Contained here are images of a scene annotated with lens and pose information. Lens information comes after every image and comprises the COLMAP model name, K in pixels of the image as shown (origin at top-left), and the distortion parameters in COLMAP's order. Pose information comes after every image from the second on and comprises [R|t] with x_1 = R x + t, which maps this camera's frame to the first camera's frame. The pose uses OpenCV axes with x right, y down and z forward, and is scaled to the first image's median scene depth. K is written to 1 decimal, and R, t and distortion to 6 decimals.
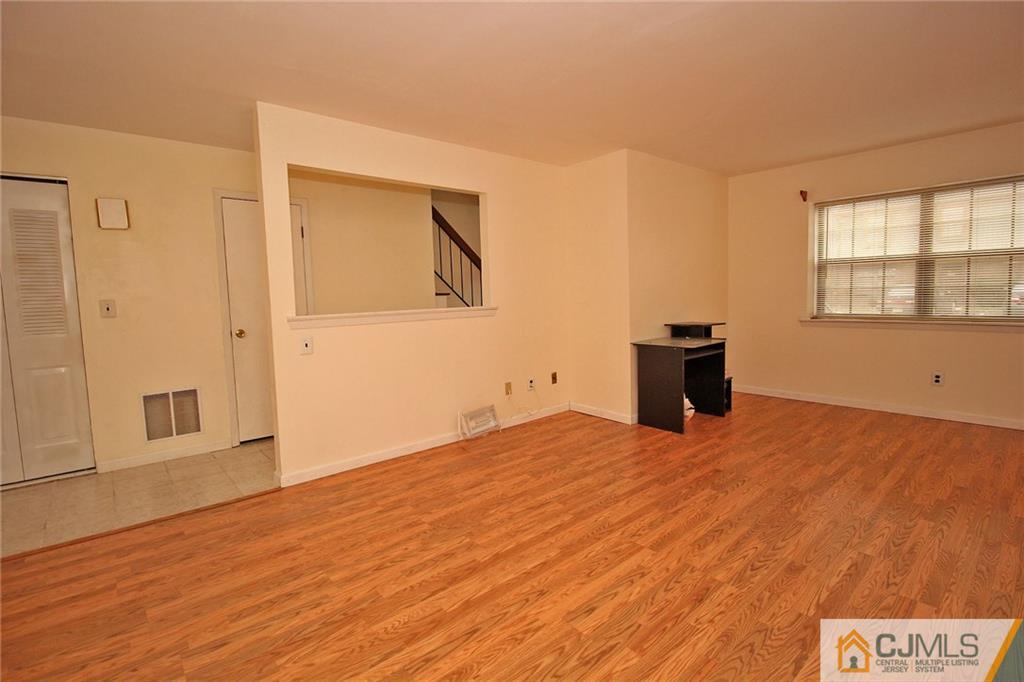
lens RADIAL K [[476.9, 0, 516.9], [0, 476.9, 340.7], [0, 0, 1]] dist [-0.018643, -0.001130]
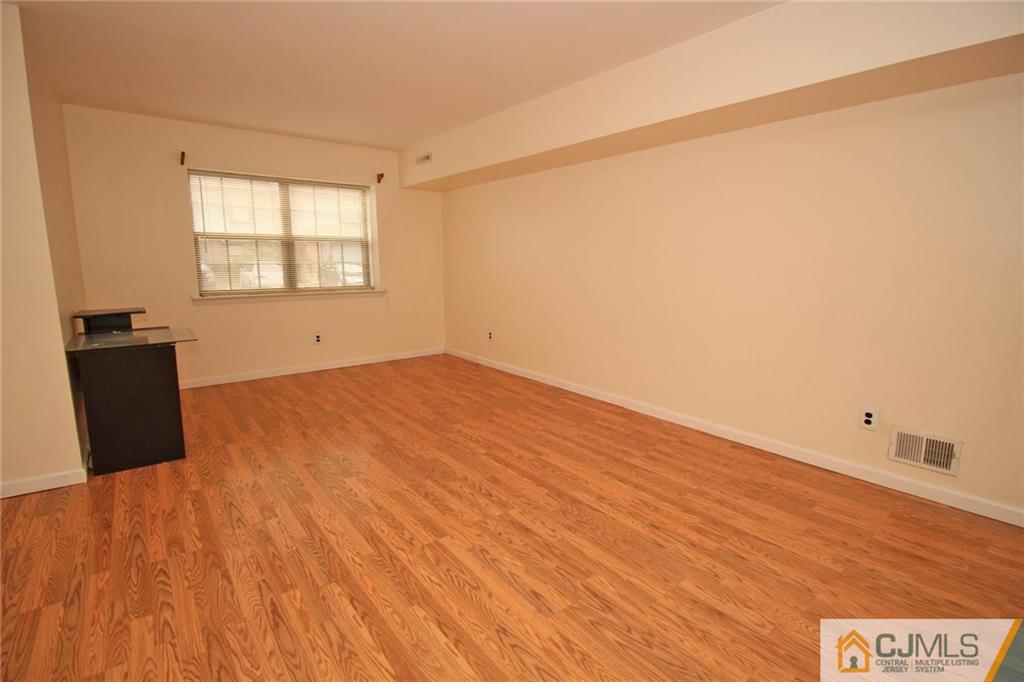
lens RADIAL K [[476.9, 0, 517.2], [0, 476.9, 332.1], [0, 0, 1]] dist [-0.018643, -0.001130]
pose [[0.036690, -0.121648, 0.991895, -0.465472], [0.096823, 0.988326, 0.117629, -0.046264], [-0.994625, 0.091722, 0.048040, 0.599185]]
